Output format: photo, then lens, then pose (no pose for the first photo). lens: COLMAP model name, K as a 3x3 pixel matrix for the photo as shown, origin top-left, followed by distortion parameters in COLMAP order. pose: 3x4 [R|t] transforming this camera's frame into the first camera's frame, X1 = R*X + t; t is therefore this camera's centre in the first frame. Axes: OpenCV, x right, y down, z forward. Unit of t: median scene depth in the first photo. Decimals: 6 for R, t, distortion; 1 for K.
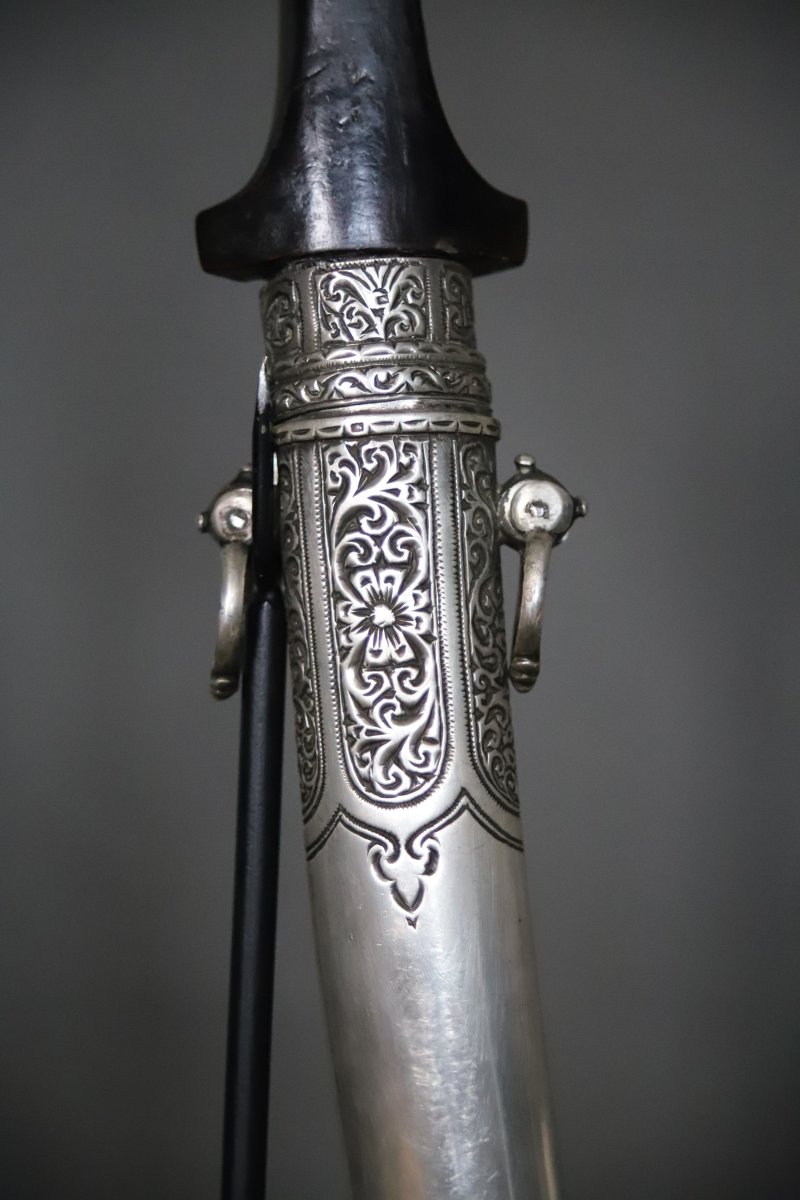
lens RADIAL K [[2677.1, 0, 394.8], [0, 2677.1, 606.4], [0, 0, 1]] dist [0.195345, 0.000000]
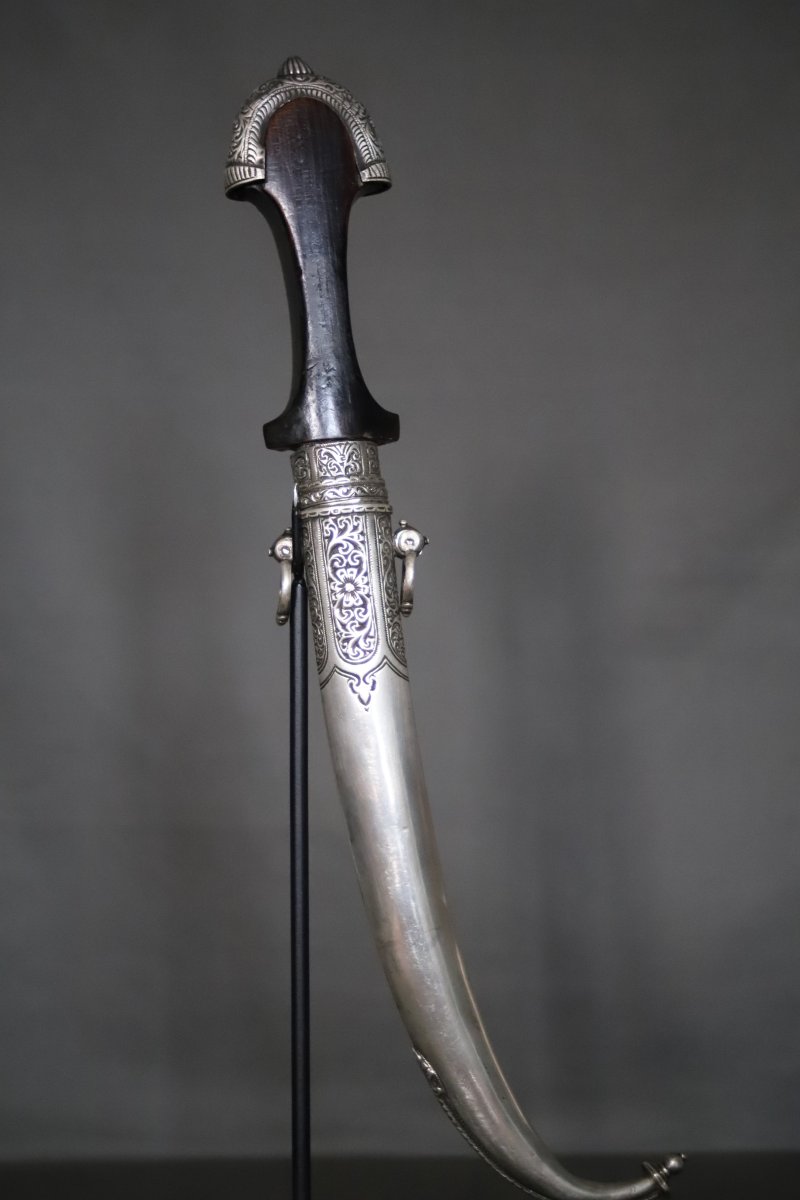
lens RADIAL K [[1835.5, 0, 401.3], [0, 1835.5, 590.5], [0, 0, 1]] dist [-0.011023, 0.000000]
pose [[0.997150, -0.037760, 0.065313, -0.065888], [0.038633, 0.999179, -0.012166, 0.028229], [-0.064800, 0.014655, 0.997791, -0.673265]]
